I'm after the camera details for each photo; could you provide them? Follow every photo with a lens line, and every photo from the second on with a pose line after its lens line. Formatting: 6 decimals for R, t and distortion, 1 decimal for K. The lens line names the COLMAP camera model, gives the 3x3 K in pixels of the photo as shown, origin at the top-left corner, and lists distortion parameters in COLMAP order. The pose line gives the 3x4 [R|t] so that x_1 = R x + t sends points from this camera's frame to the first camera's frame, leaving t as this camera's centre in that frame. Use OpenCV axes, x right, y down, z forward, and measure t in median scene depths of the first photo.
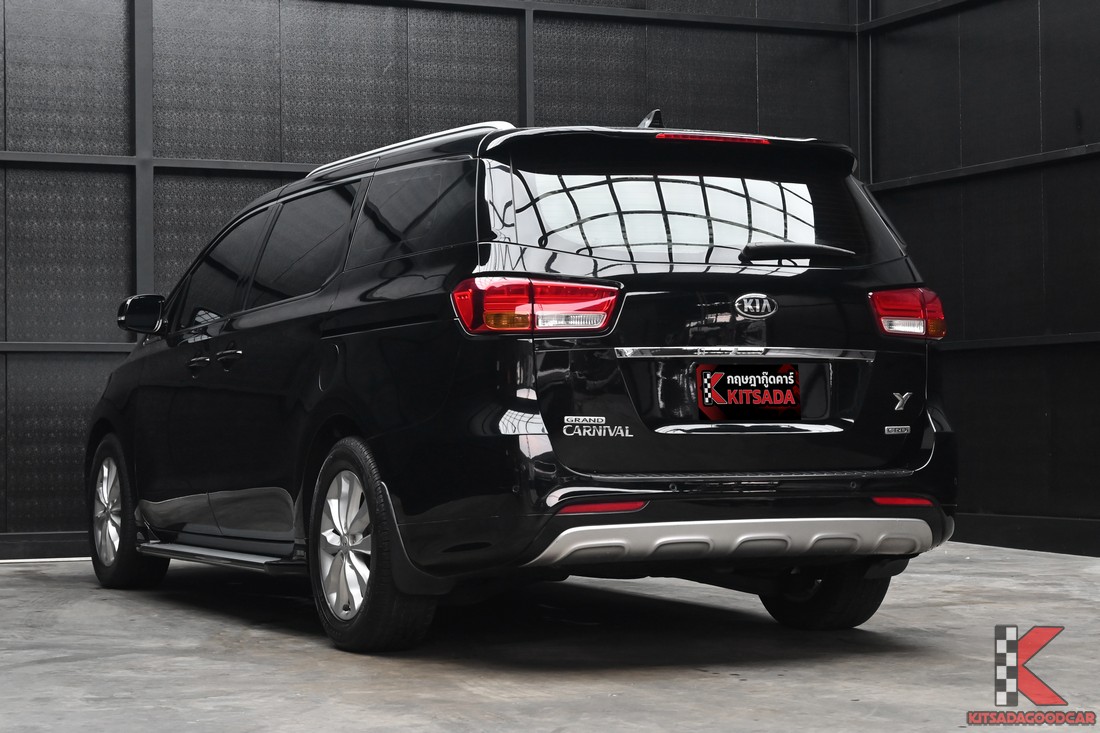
lens RADIAL K [[2320.7, 0, 550.0], [0, 2320.7, 366.5], [0, 0, 1]] dist [0.025403, 0.163706]
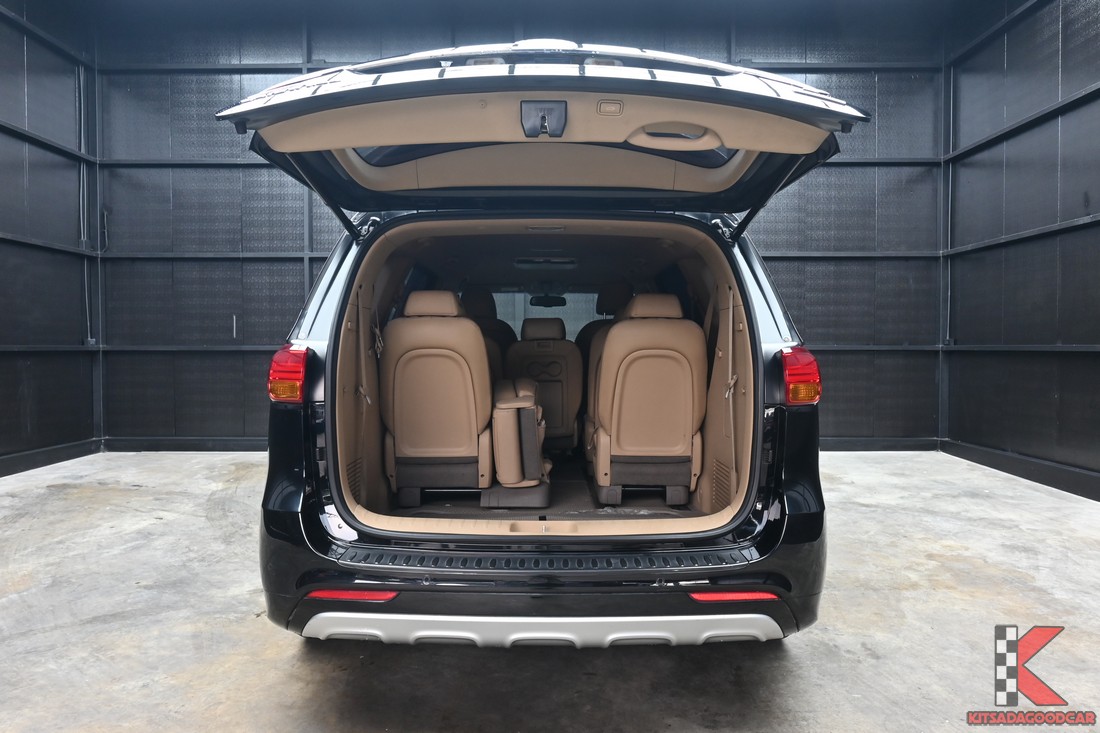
lens RADIAL K [[748.5, 0, 550.0], [0, 748.5, 366.5], [0, 0, 1]] dist [-0.000944, -0.005799]
pose [[0.904793, 0.021233, -0.425323, 0.115670], [0.002395, 0.998487, 0.054943, -0.025632], [0.425846, -0.050731, 0.903373, 0.397641]]
